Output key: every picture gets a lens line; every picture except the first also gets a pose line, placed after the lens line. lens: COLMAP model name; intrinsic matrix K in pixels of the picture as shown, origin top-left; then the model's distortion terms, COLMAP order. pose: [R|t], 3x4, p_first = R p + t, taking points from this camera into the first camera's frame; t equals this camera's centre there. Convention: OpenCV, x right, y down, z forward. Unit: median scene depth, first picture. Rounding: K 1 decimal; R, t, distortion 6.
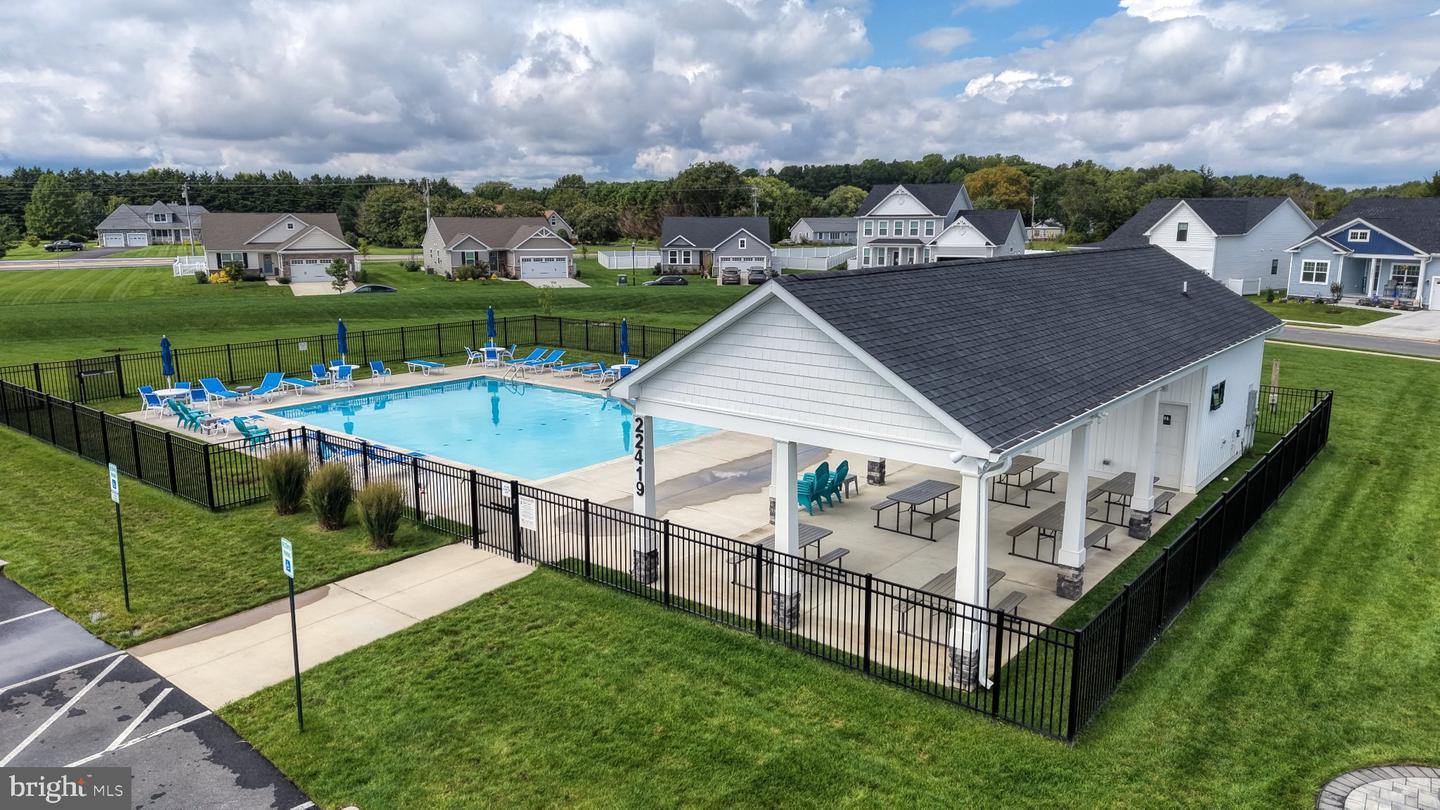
lens RADIAL K [[957.8, 0, 718.2], [0, 957.8, 402.7], [0, 0, 1]] dist [0.042835, -0.046778]
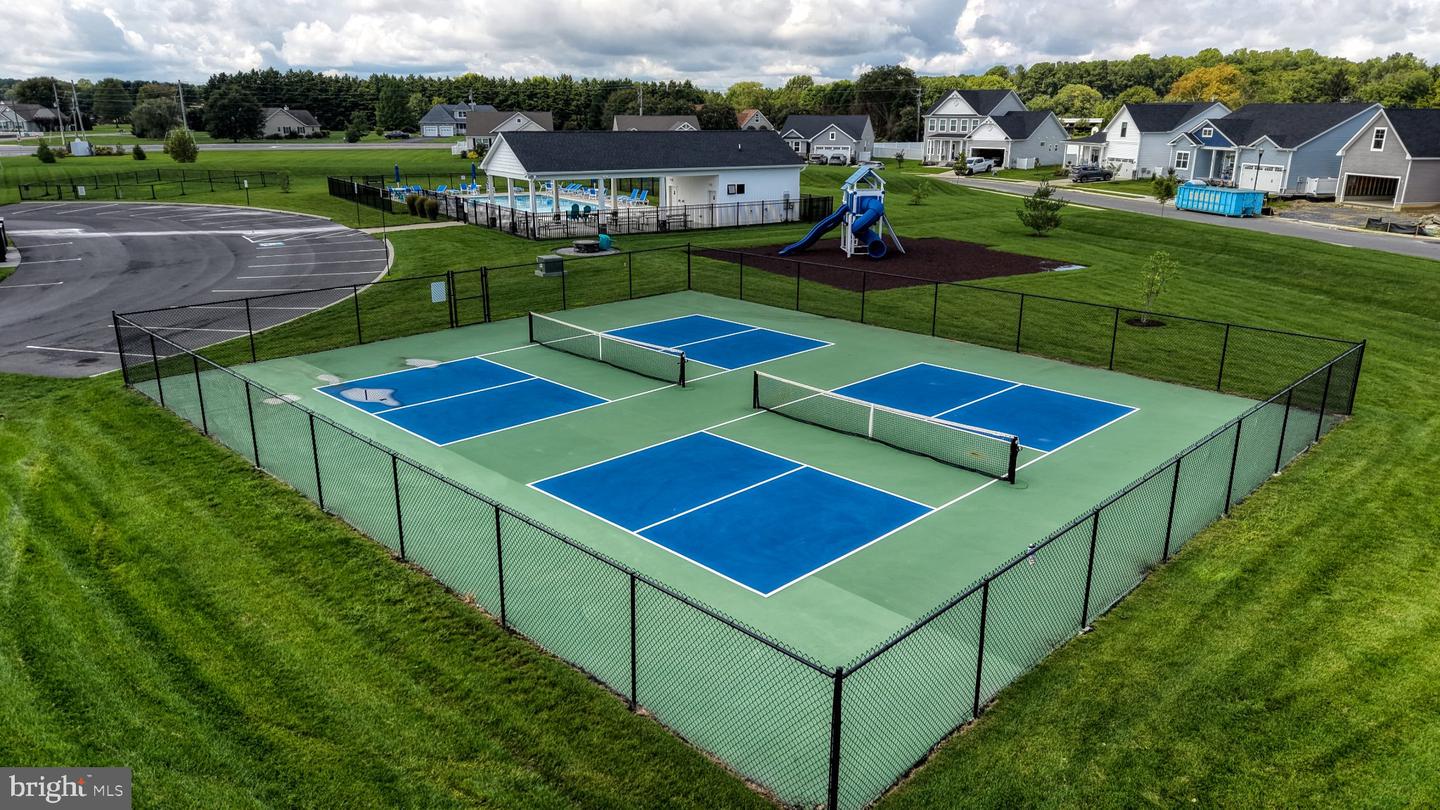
lens RADIAL K [[957.8, 0, 718.2], [0, 957.8, 402.7], [0, 0, 1]] dist [0.042835, -0.046778]
pose [[0.956558, 0.088965, -0.277637, 0.279567], [-0.060965, 0.992289, 0.107920, 0.064722], [0.285098, -0.086305, 0.954605, -0.339912]]
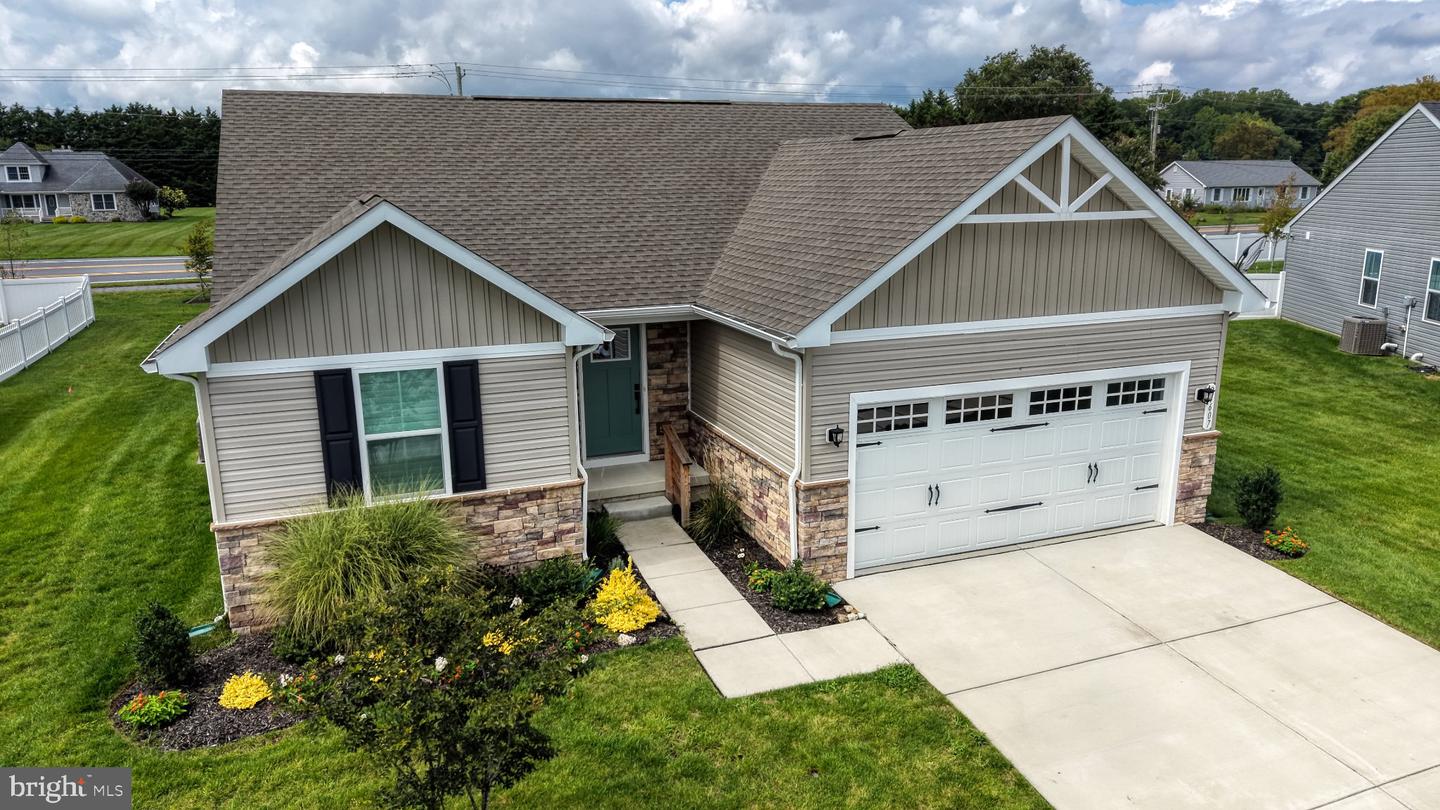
lens RADIAL K [[966.9, 0, 720.0], [0, 966.9, 405.0], [0, 0, 1]] dist [0.003529, -0.000475]
pose [[0.993480, 0.016847, -0.112752, -0.205274], [-0.012431, 0.999132, 0.039756, -0.152689], [0.113324, -0.038095, 0.992828, 0.873742]]
